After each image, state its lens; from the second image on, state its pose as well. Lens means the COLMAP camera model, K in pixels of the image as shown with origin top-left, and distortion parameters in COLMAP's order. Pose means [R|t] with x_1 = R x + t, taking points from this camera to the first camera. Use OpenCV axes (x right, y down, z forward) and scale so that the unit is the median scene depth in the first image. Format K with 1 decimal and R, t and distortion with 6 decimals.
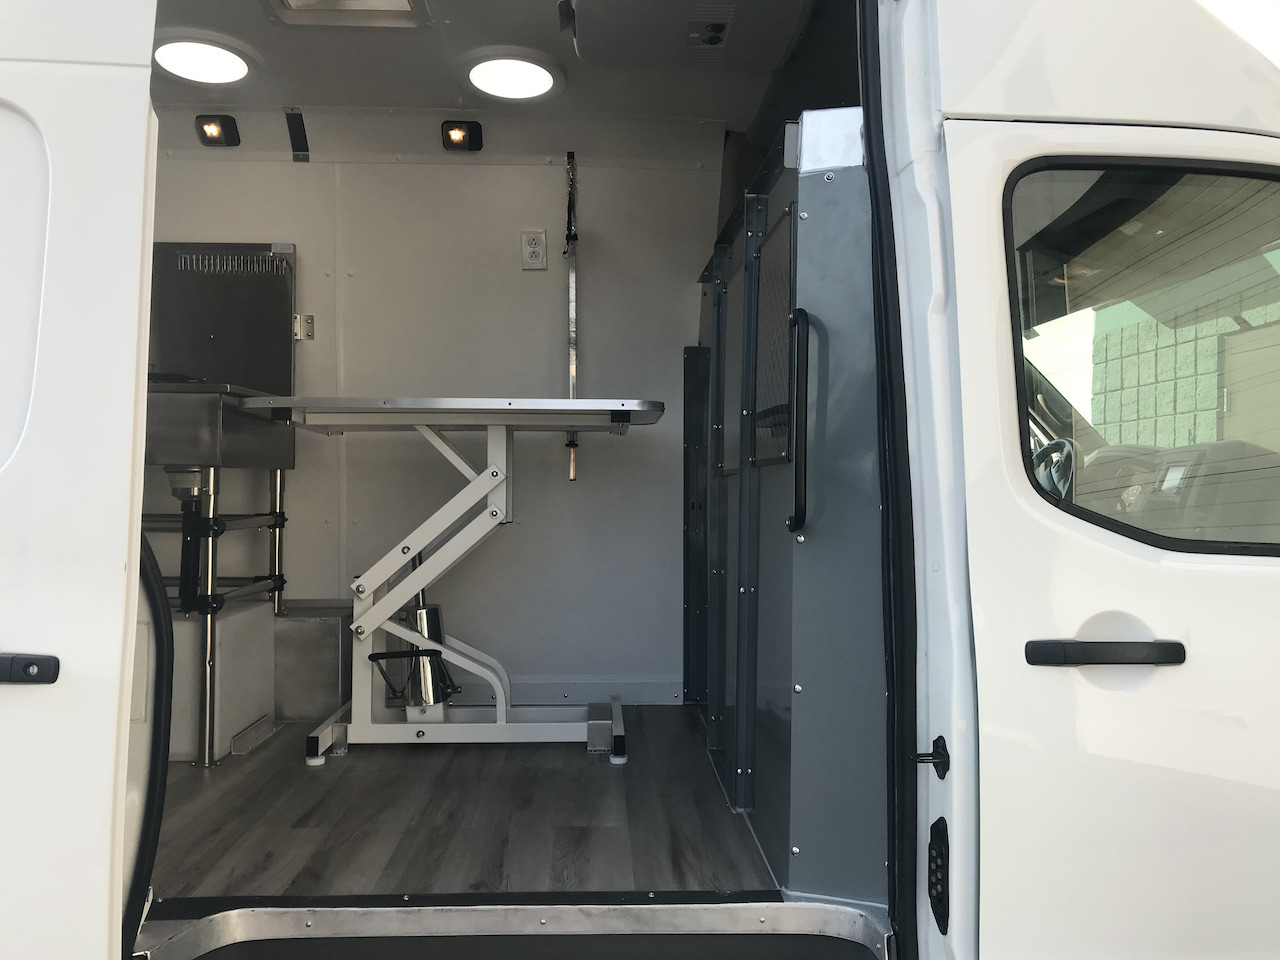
lens RADIAL K [[1049.8, 0, 636.2], [0, 1049.8, 477.9], [0, 0, 1]] dist [0.042693, -0.062495]
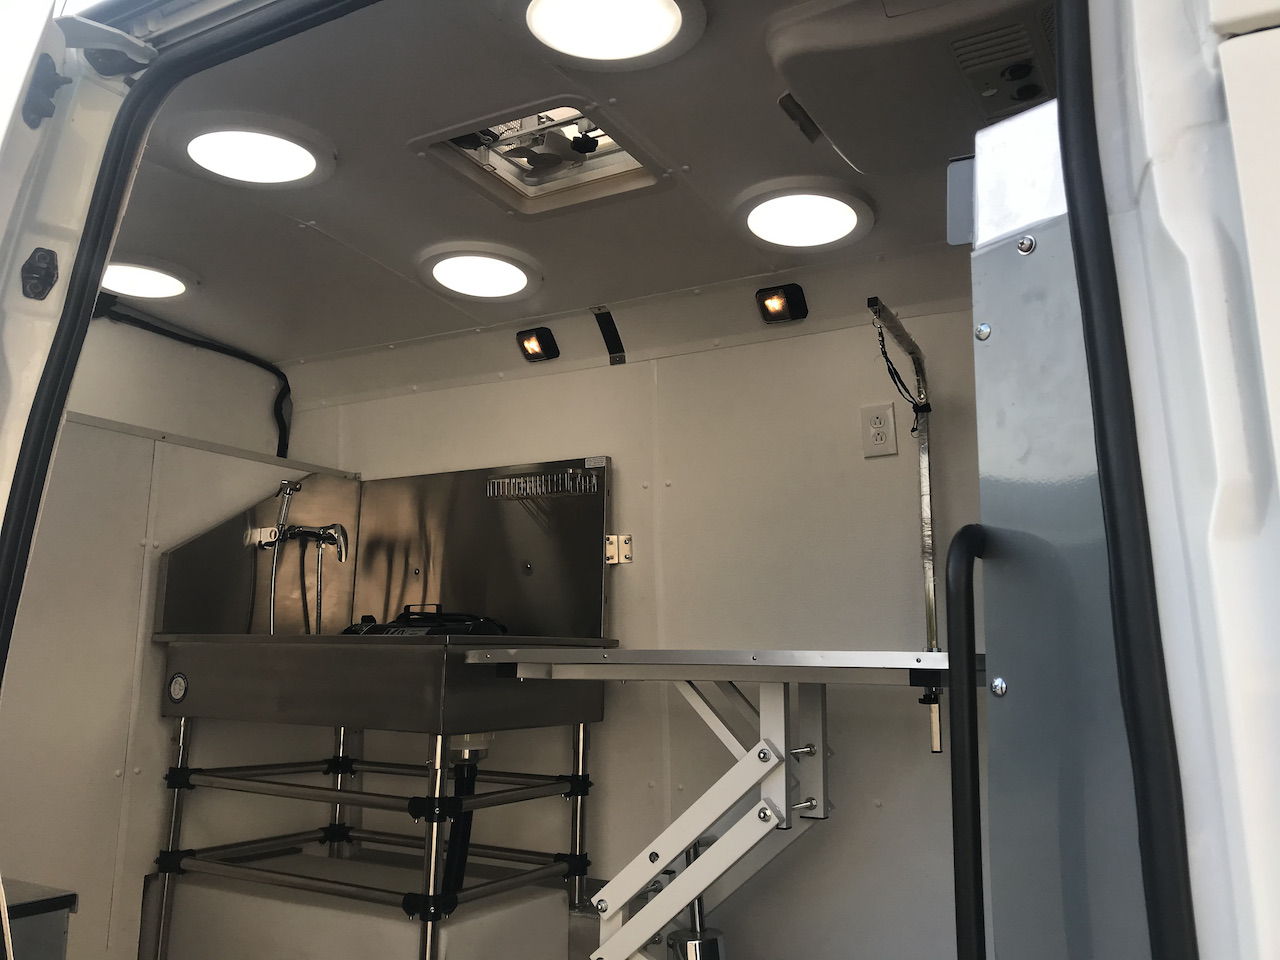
lens RADIAL K [[1049.8, 0, 639.0], [0, 1049.8, 479.7], [0, 0, 1]] dist [0.042693, -0.062495]
pose [[0.846173, -0.086530, -0.525837, 0.179744], [-0.003885, 0.985702, -0.168456, -0.066050], [0.532894, 0.144585, 0.833738, 0.345259]]
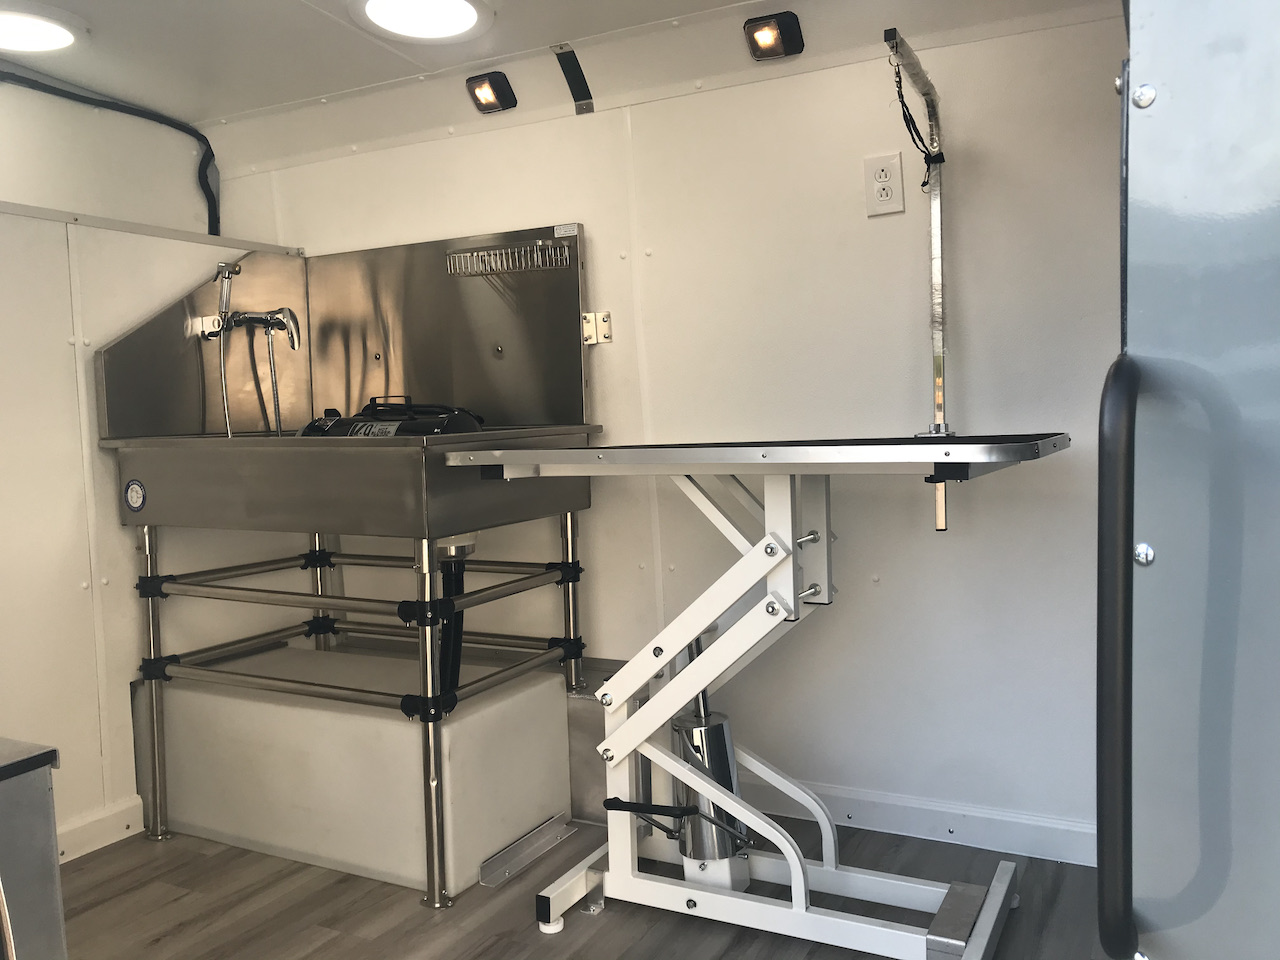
lens RADIAL K [[1049.8, 0, 639.2], [0, 1049.8, 479.6], [0, 0, 1]] dist [0.042693, -0.062495]
pose [[0.866358, -0.000249, -0.499423, 0.125597], [0.040077, 0.996810, 0.069025, -0.097722], [0.497812, -0.079816, 0.863604, 0.387077]]
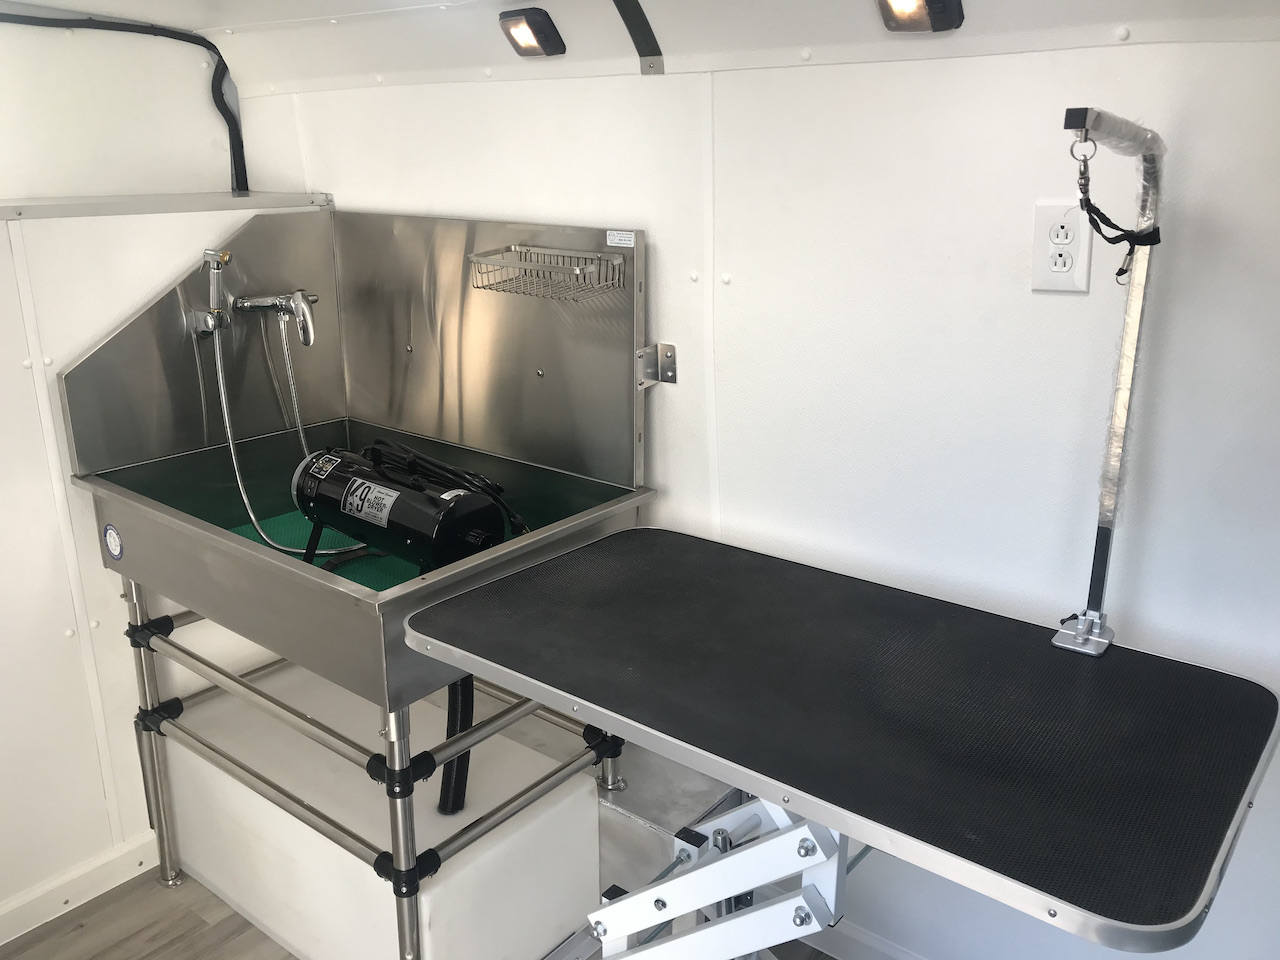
lens RADIAL K [[1049.8, 0, 639.8], [0, 1049.8, 477.8], [0, 0, 1]] dist [0.042693, -0.062495]
pose [[0.765297, 0.185440, -0.616386, 0.073301], [0.007217, 0.955070, 0.296293, -0.310092], [0.643637, -0.231201, 0.729574, 0.638803]]
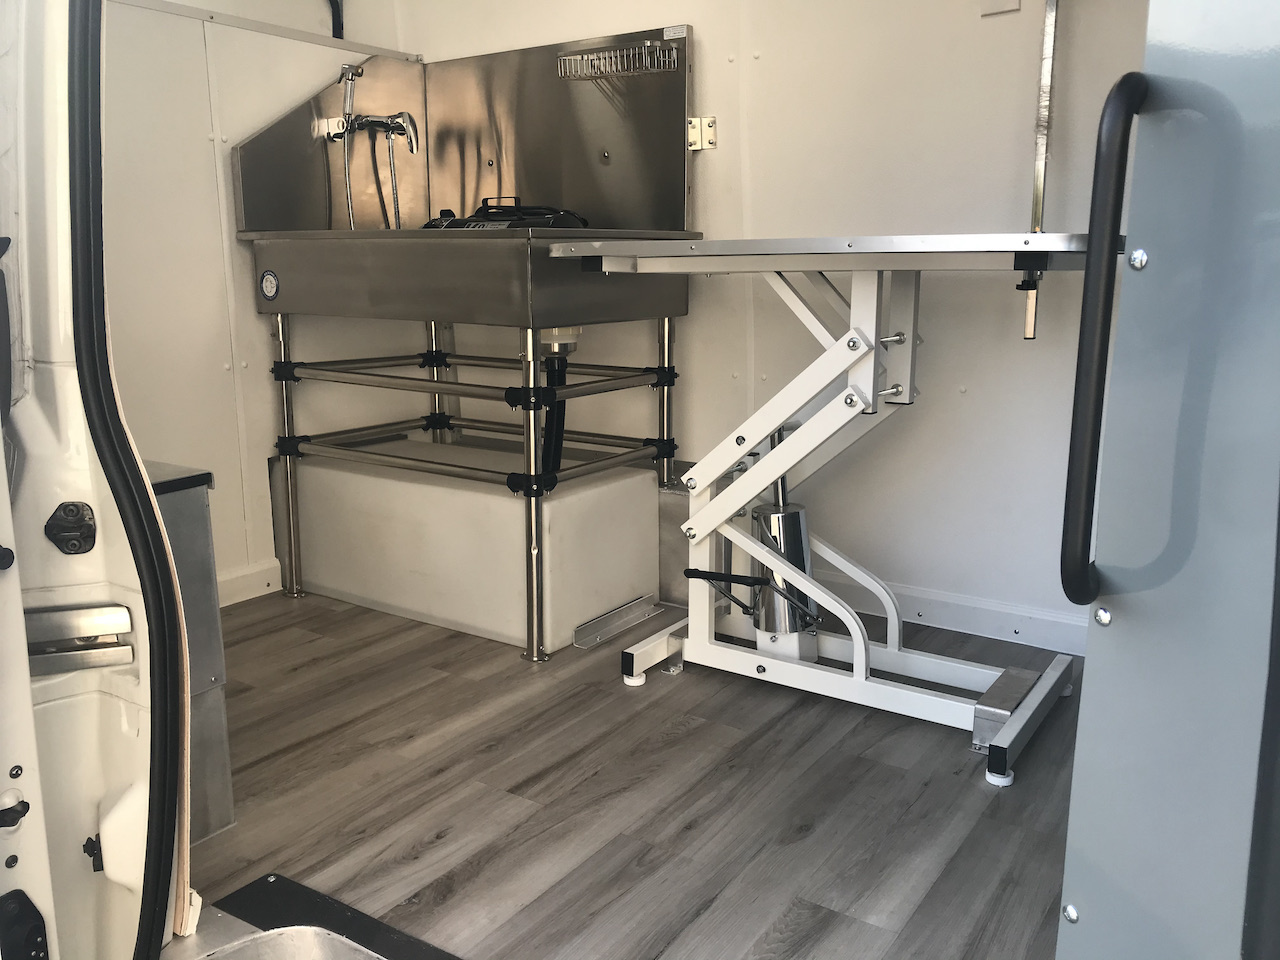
lens RADIAL K [[1049.8, 0, 643.0], [0, 1049.8, 473.9], [0, 0, 1]] dist [0.042693, -0.062495]
pose [[0.808387, 0.108949, -0.578481, 0.165952], [0.012685, 0.979271, 0.202158, -0.062131], [0.588514, -0.170760, 0.790248, 0.352281]]
